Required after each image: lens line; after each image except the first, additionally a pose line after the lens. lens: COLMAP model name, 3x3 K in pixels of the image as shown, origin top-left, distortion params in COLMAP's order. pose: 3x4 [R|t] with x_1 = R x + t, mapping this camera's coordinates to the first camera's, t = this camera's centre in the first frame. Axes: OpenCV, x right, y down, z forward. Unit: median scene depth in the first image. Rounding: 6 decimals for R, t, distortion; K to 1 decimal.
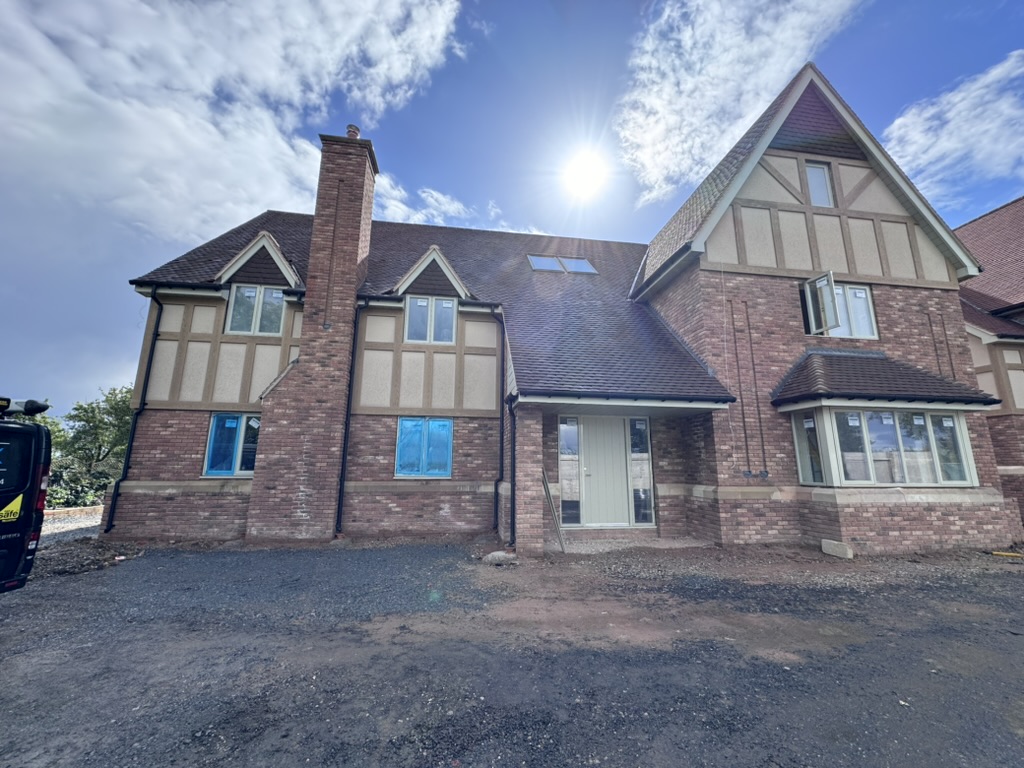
lens RADIAL K [[424.0, 0, 491.6], [0, 424.0, 375.5], [0, 0, 1]] dist [-0.001292, 0.000004]
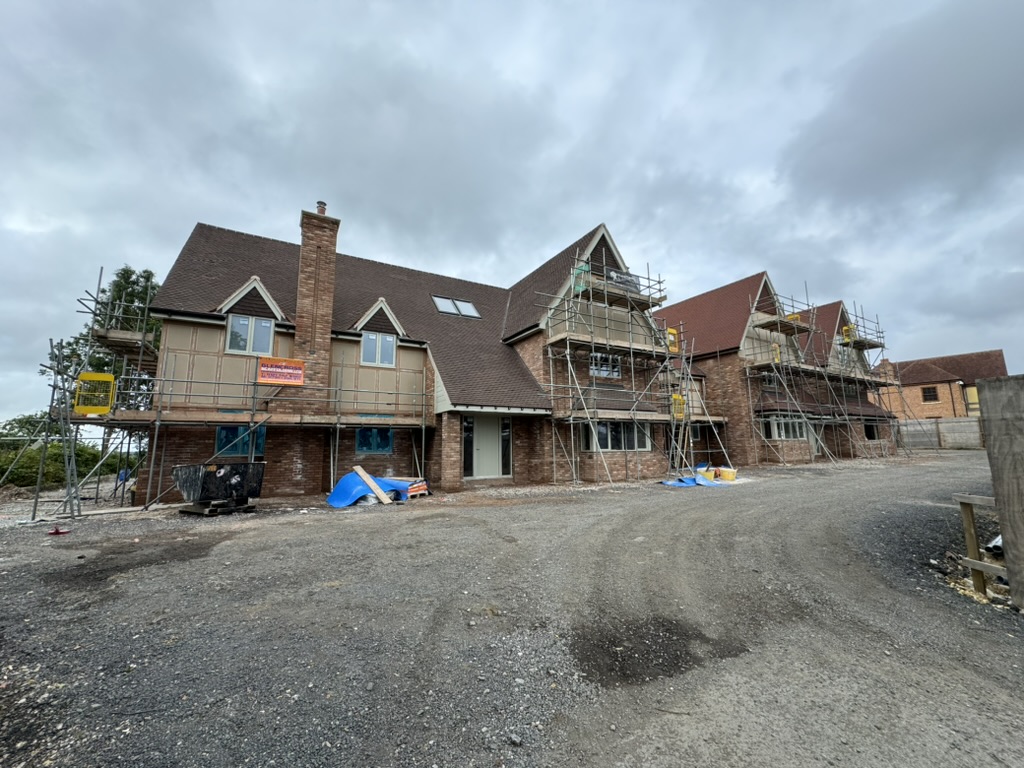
lens RADIAL K [[424.0, 0, 491.6], [0, 424.0, 375.5], [0, 0, 1]] dist [-0.001292, 0.000004]
pose [[0.940286, 0.041527, 0.337842, -0.284421], [-0.053720, 0.998196, 0.026817, -0.104967], [-0.336119, -0.043364, 0.940821, -0.571133]]
